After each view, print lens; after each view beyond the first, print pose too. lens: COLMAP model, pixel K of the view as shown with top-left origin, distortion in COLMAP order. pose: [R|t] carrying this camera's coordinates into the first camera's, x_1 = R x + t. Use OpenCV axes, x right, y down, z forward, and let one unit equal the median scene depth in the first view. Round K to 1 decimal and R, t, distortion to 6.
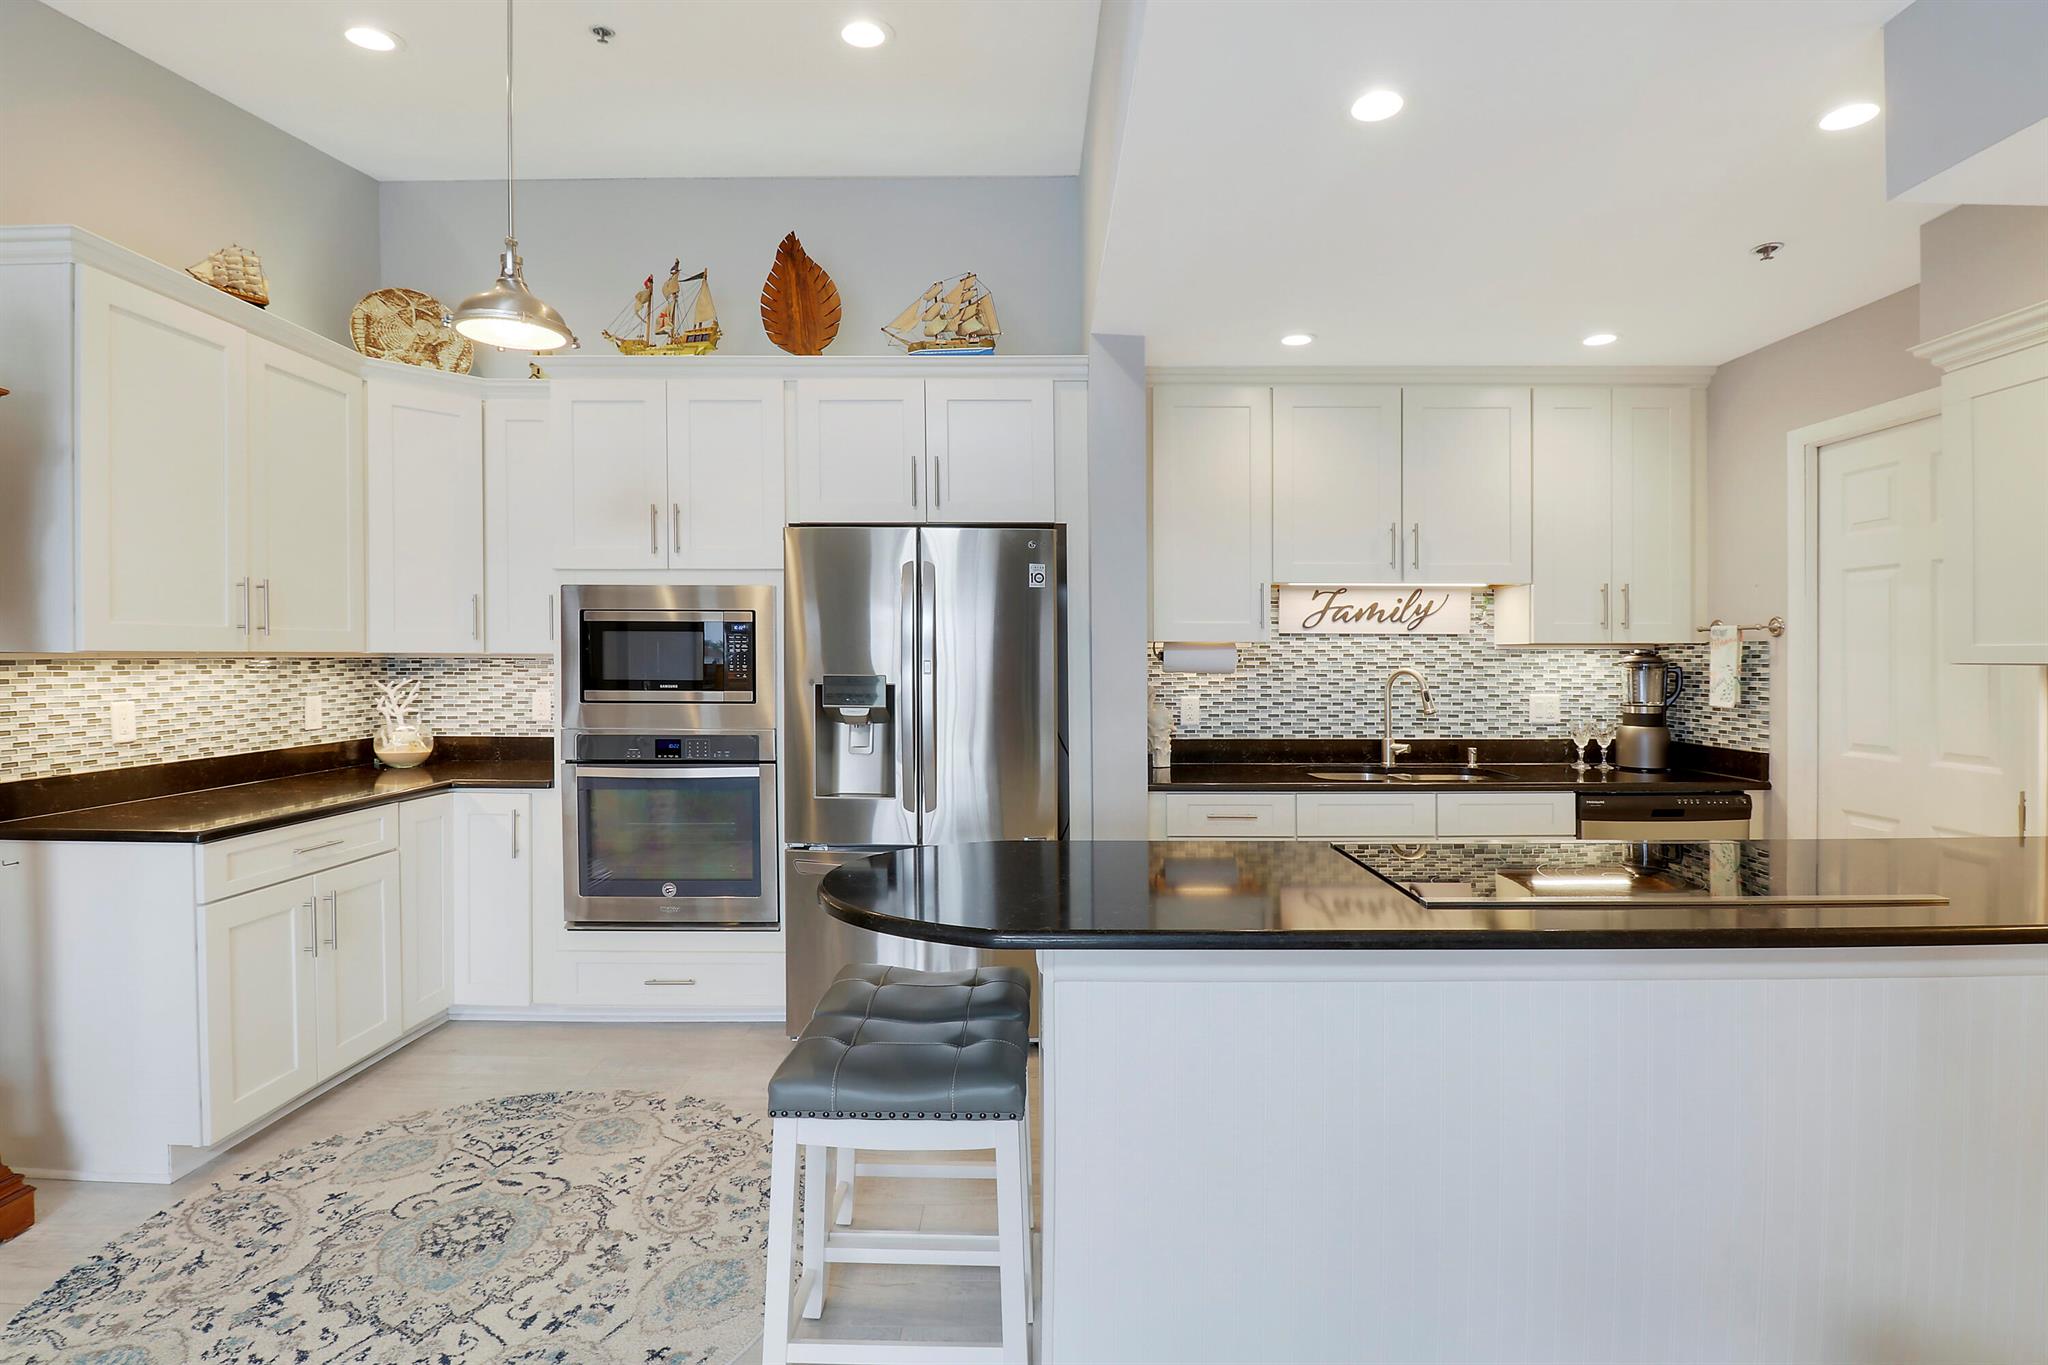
lens RADIAL K [[1009.4, 0, 1040.7], [0, 1009.4, 650.7], [0, 0, 1]] dist [0.023069, -0.028964]
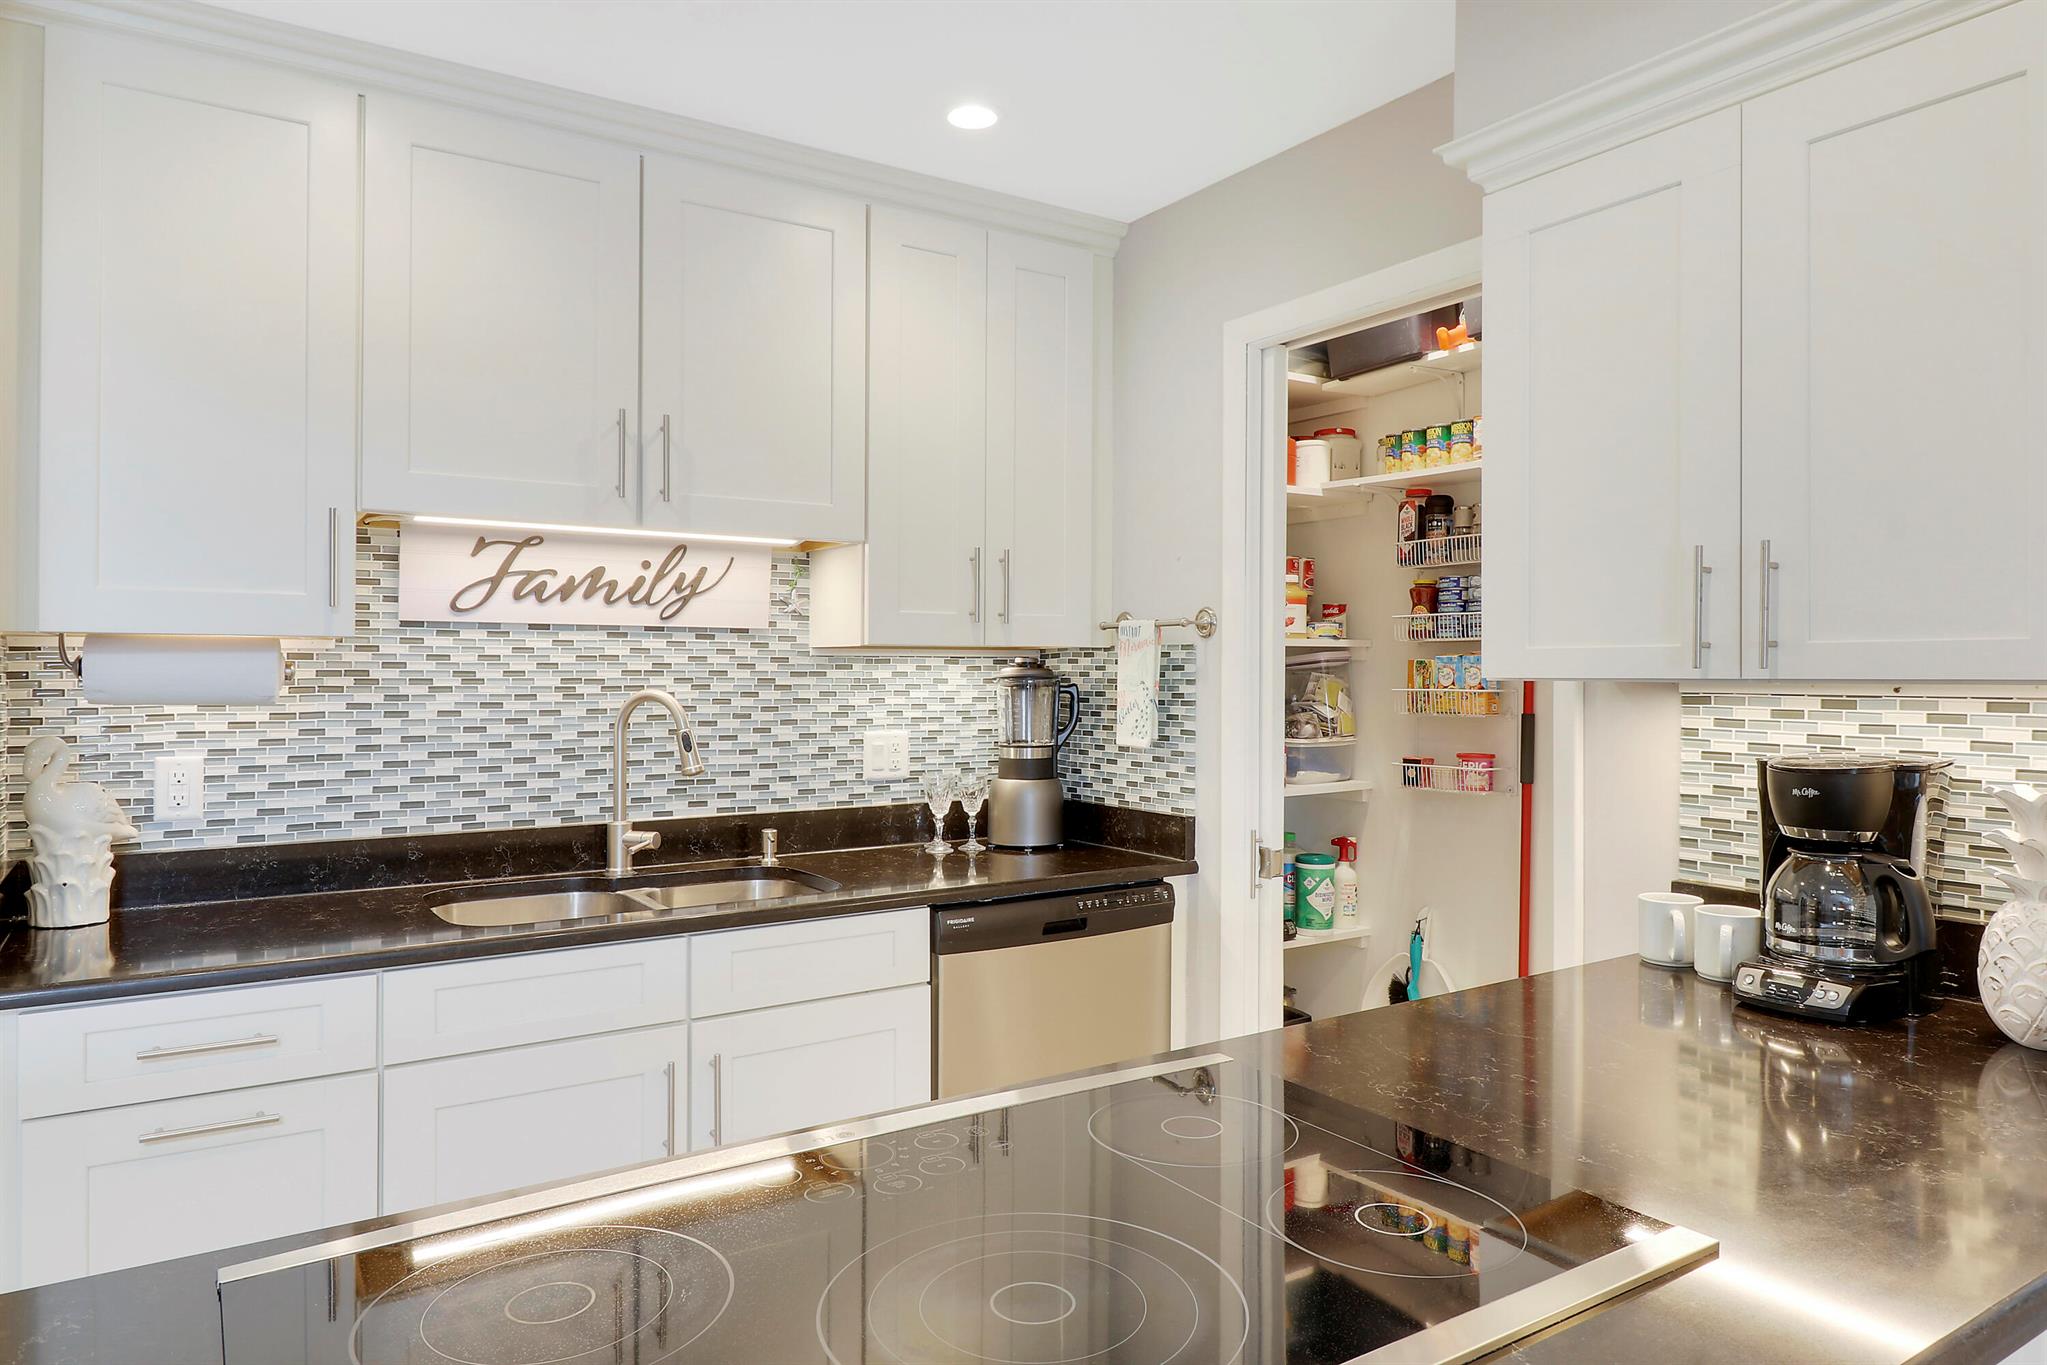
lens RADIAL K [[1265.5, 0, 1026.4], [0, 1265.5, 645.8], [0, 0, 1]] dist [-0.000506, -0.000670]
pose [[0.848591, 0.009479, 0.528965, 0.175623], [-0.003184, 0.999913, -0.012810, 0.001986], [-0.529040, 0.009186, 0.848547, 0.328957]]
